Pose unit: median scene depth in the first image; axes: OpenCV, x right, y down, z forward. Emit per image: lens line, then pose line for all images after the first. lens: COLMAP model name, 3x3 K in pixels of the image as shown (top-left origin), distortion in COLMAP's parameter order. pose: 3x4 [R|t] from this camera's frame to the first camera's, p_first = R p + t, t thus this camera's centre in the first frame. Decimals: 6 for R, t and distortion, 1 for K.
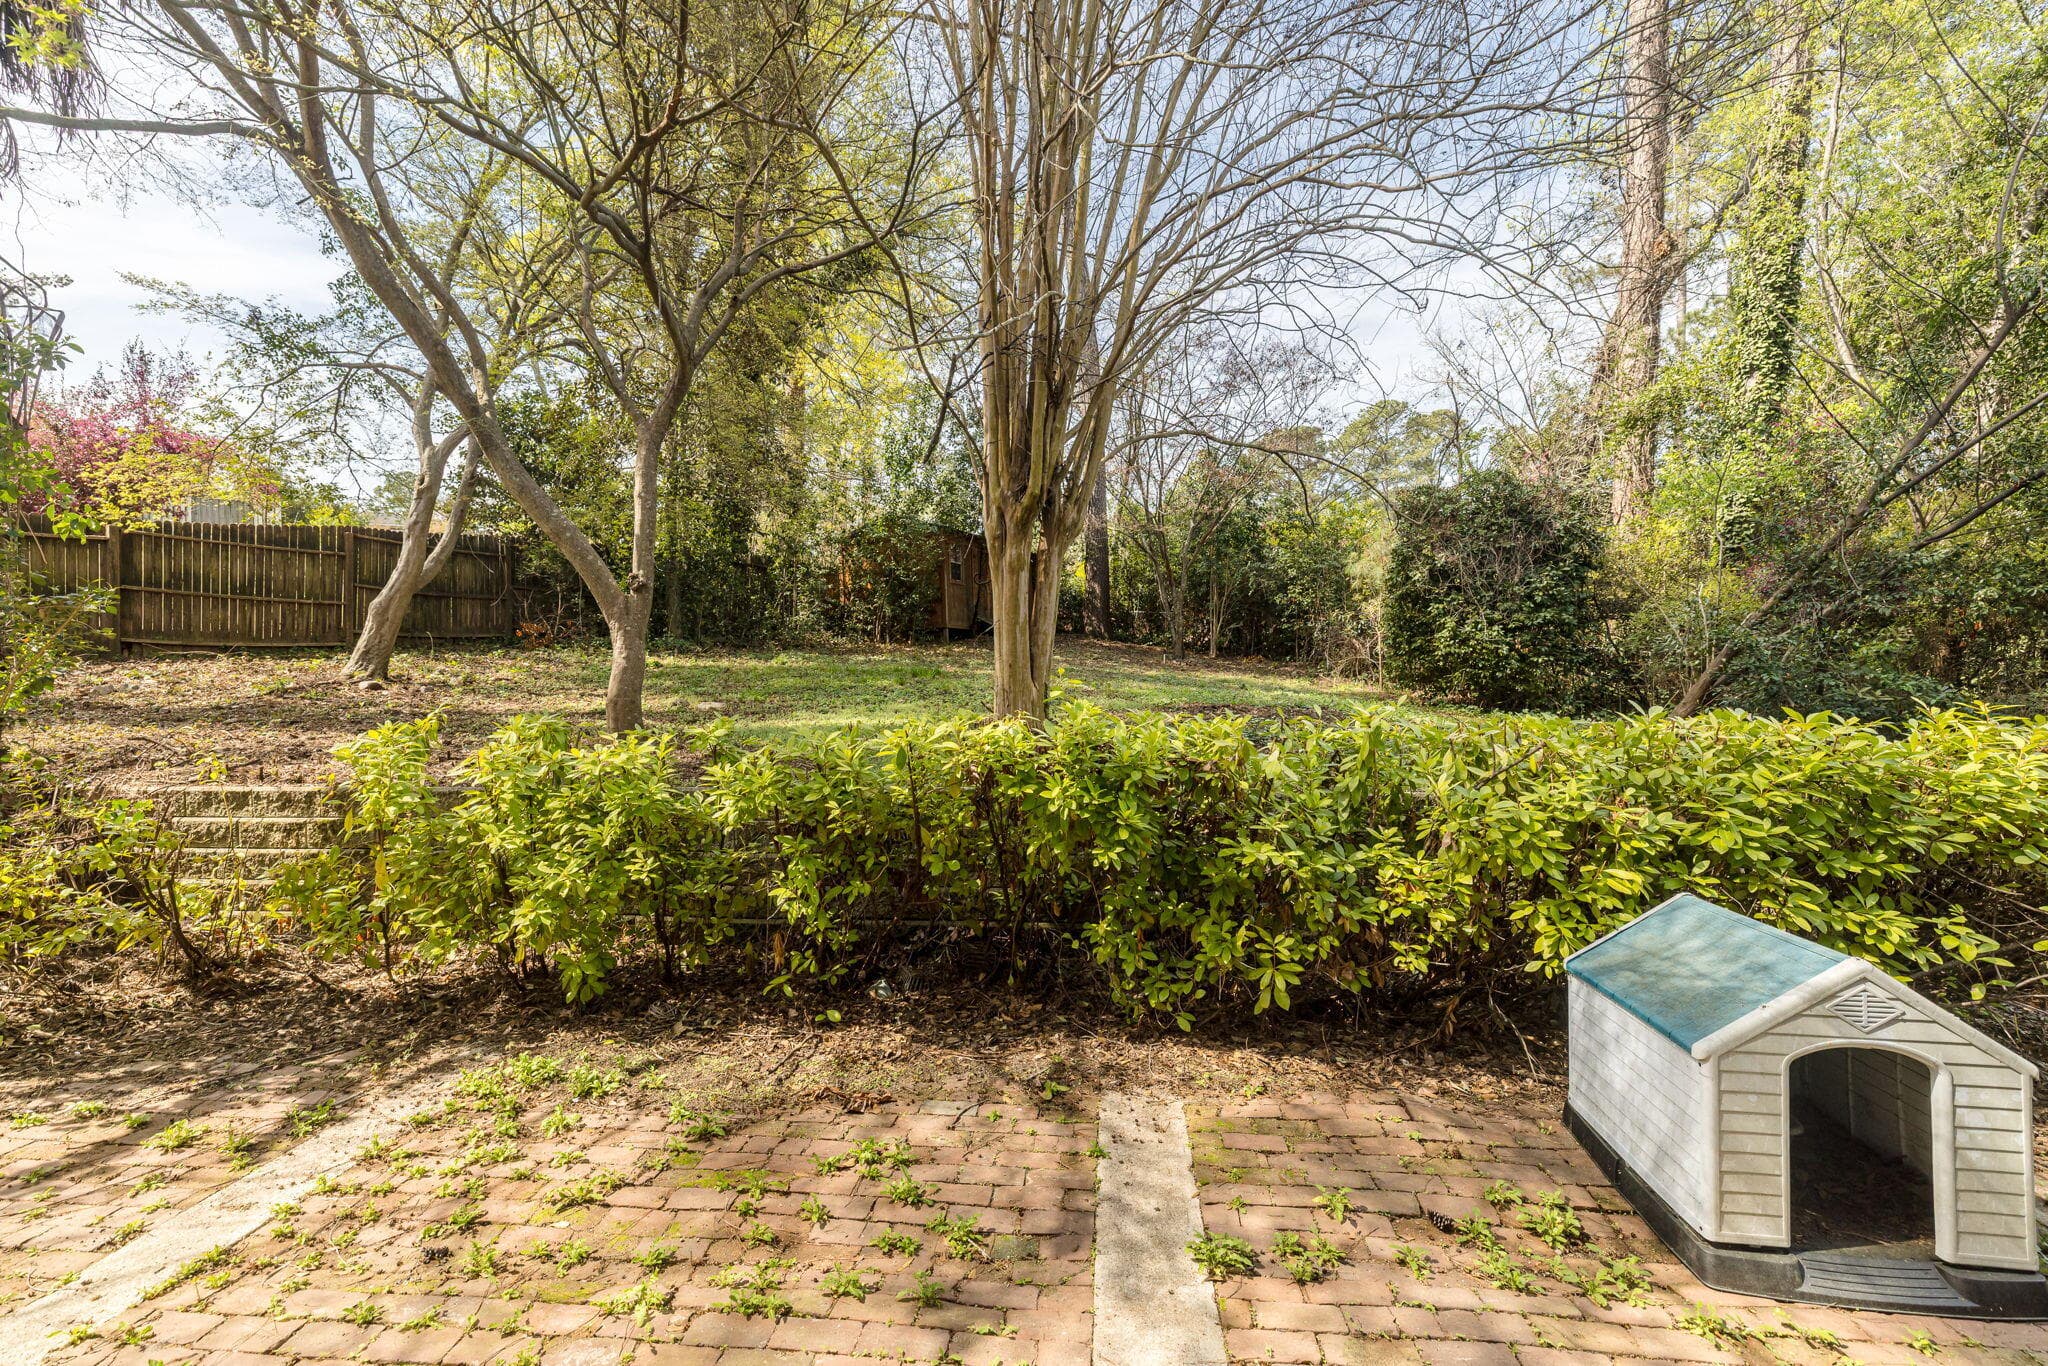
lens RADIAL K [[866.2, 0, 1019.7], [0, 866.2, 679.9], [0, 0, 1]] dist [0.004961, -0.000035]
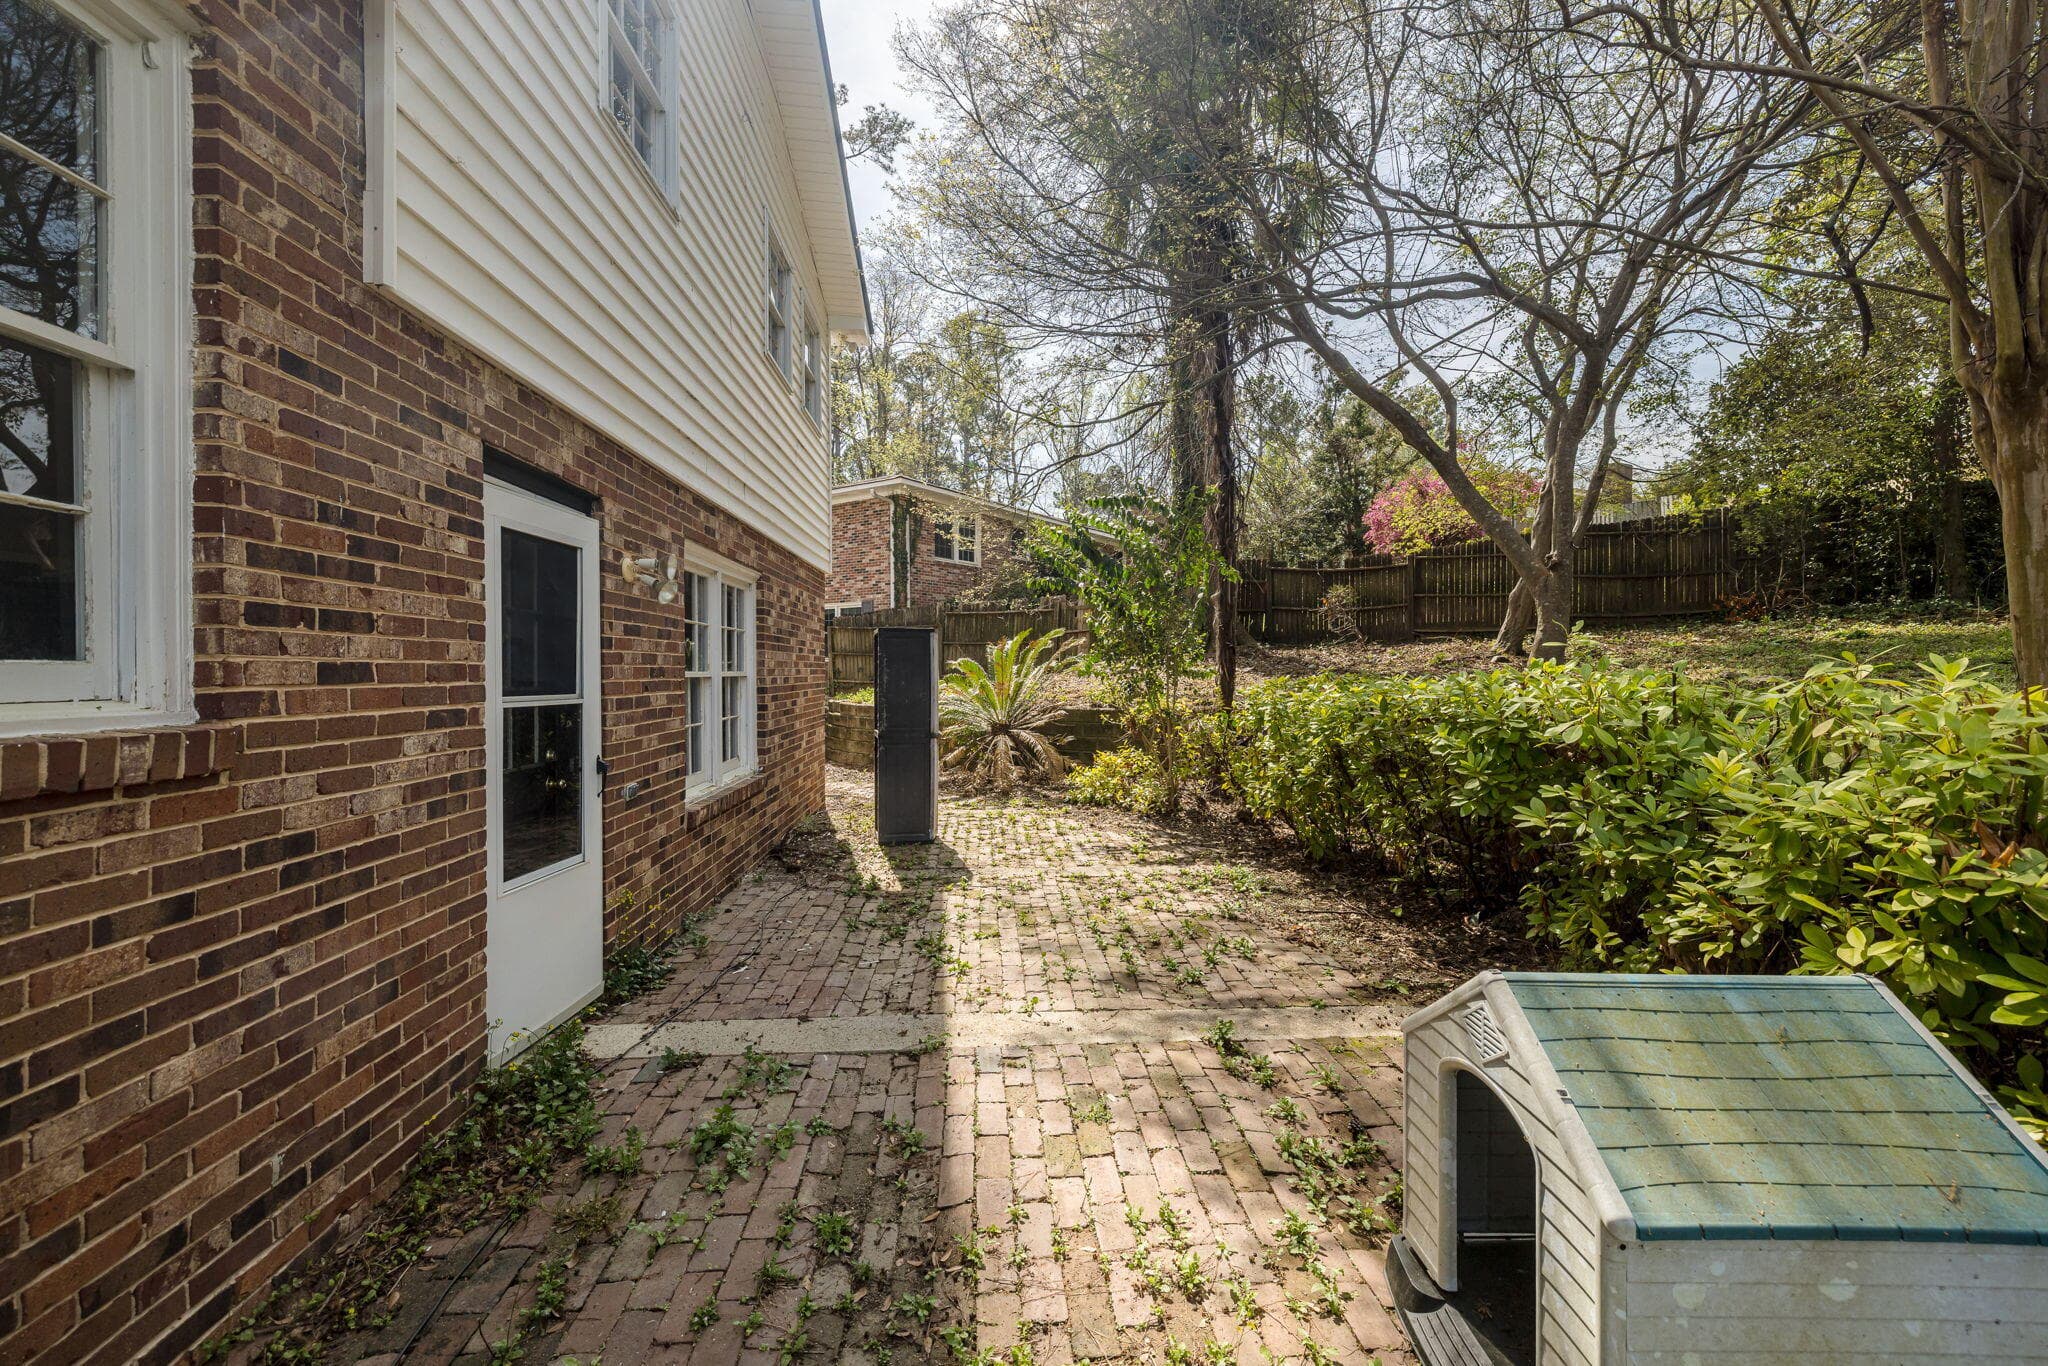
lens RADIAL K [[866.2, 0, 1016.8], [0, 866.2, 672.2], [0, 0, 1]] dist [0.004961, -0.000035]
pose [[0.144458, 0.008061, -0.989478, 0.332308], [0.004362, 0.999952, 0.008783, 0.009329], [0.989501, -0.005585, 0.144416, 0.096131]]
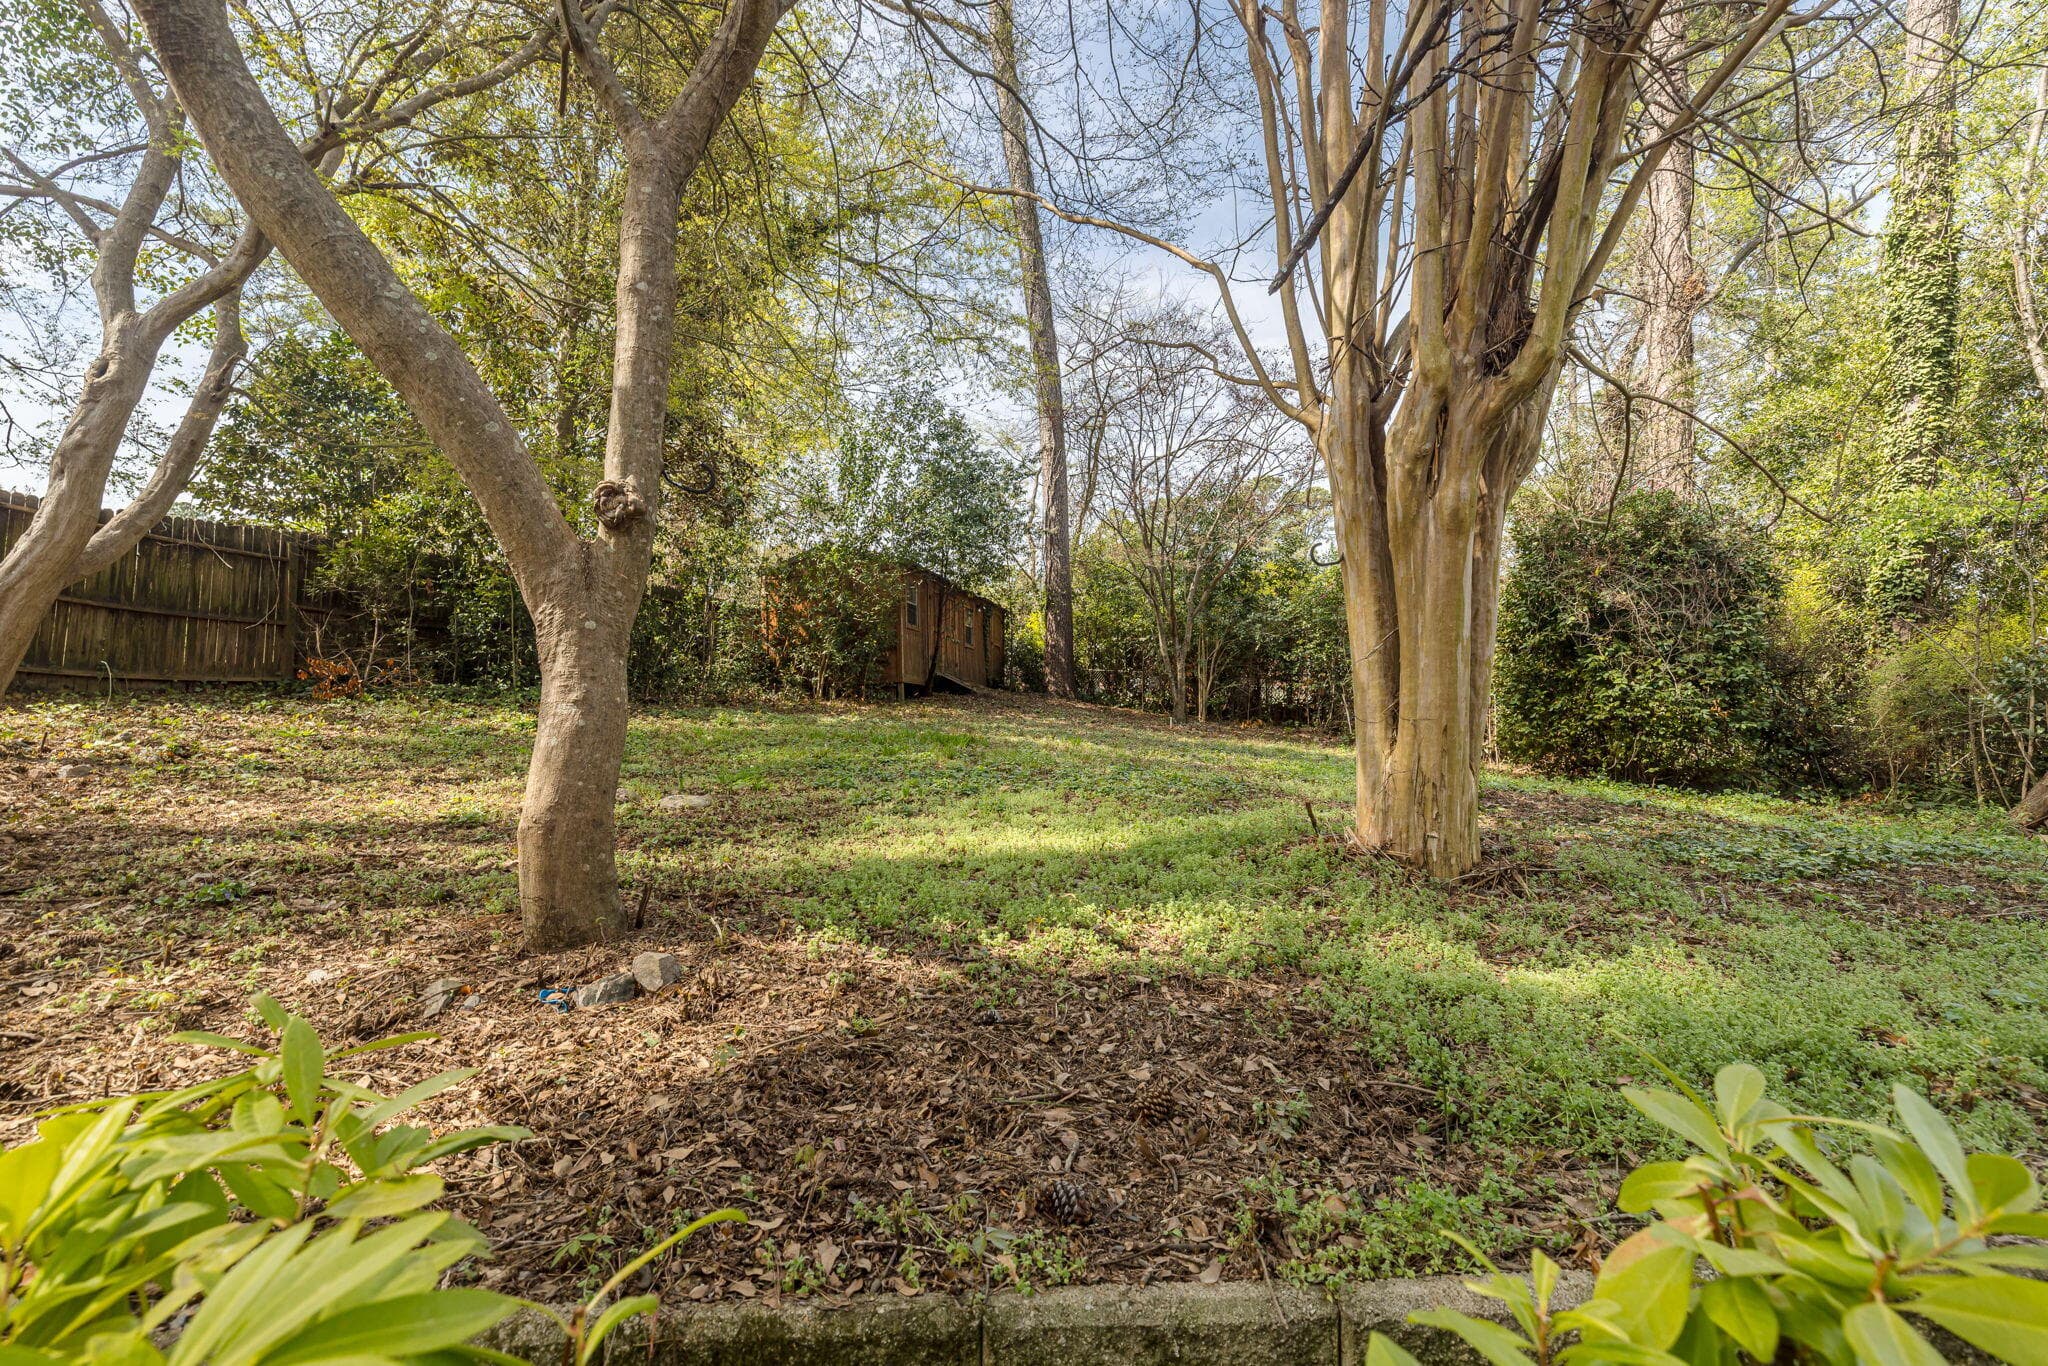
lens RADIAL K [[863.6, 0, 1021.1], [0, 863.6, 679.2], [0, 0, 1]] dist [0.004260, 0.000659]
pose [[0.987412, 0.014218, 0.157529, -0.190370], [-0.002205, 0.997092, -0.076177, -0.004434], [-0.158154, 0.074871, 0.984572, 0.353403]]
